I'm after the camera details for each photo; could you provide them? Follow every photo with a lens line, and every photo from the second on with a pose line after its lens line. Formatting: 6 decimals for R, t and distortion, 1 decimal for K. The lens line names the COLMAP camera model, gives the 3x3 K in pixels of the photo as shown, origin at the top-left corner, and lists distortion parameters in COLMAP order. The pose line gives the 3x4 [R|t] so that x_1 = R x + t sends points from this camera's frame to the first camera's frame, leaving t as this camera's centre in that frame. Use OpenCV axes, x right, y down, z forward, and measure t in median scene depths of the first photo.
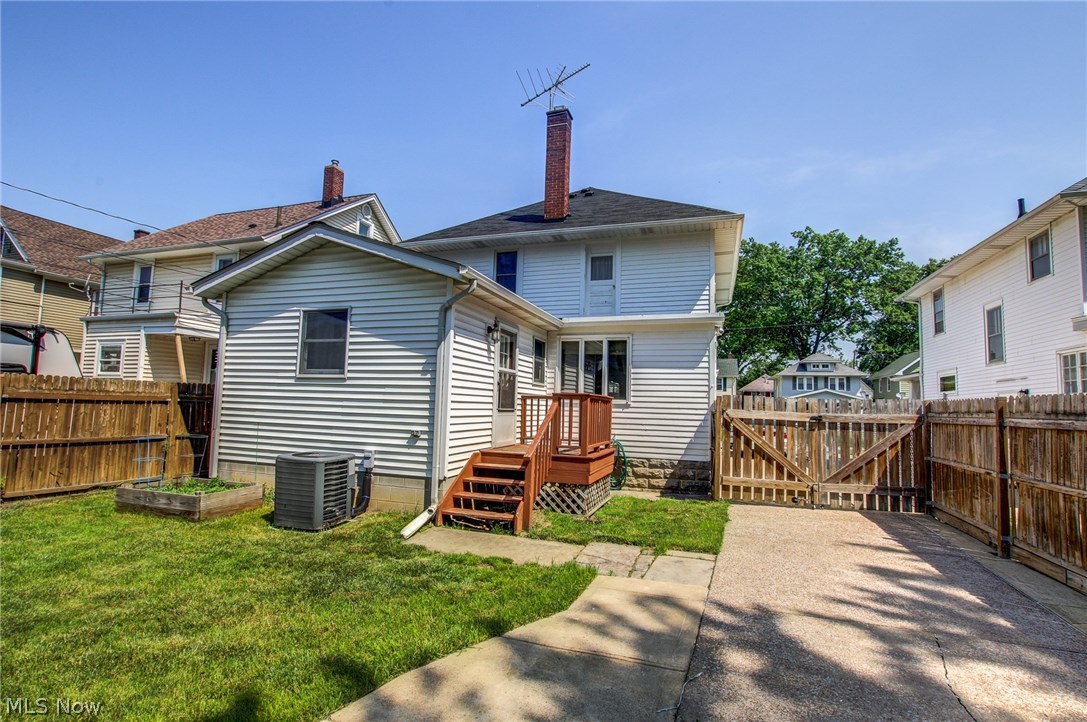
lens RADIAL K [[517.0, 0, 543.5], [0, 517.0, 361.0], [0, 0, 1]] dist [-0.030954, -0.000193]
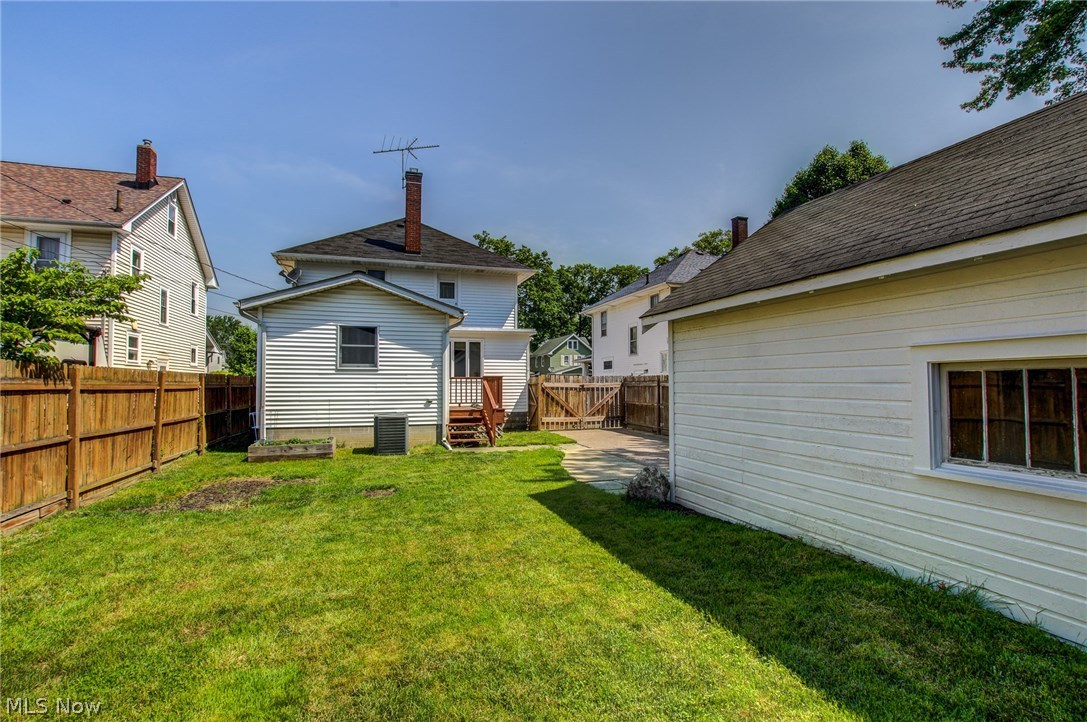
lens RADIAL K [[517.0, 0, 543.5], [0, 517.0, 361.0], [0, 0, 1]] dist [-0.030954, -0.000193]
pose [[0.798124, -0.002215, 0.602489, -0.845615], [-0.028319, 0.998750, 0.041187, -0.068027], [-0.601827, -0.049934, 0.797064, -0.550532]]
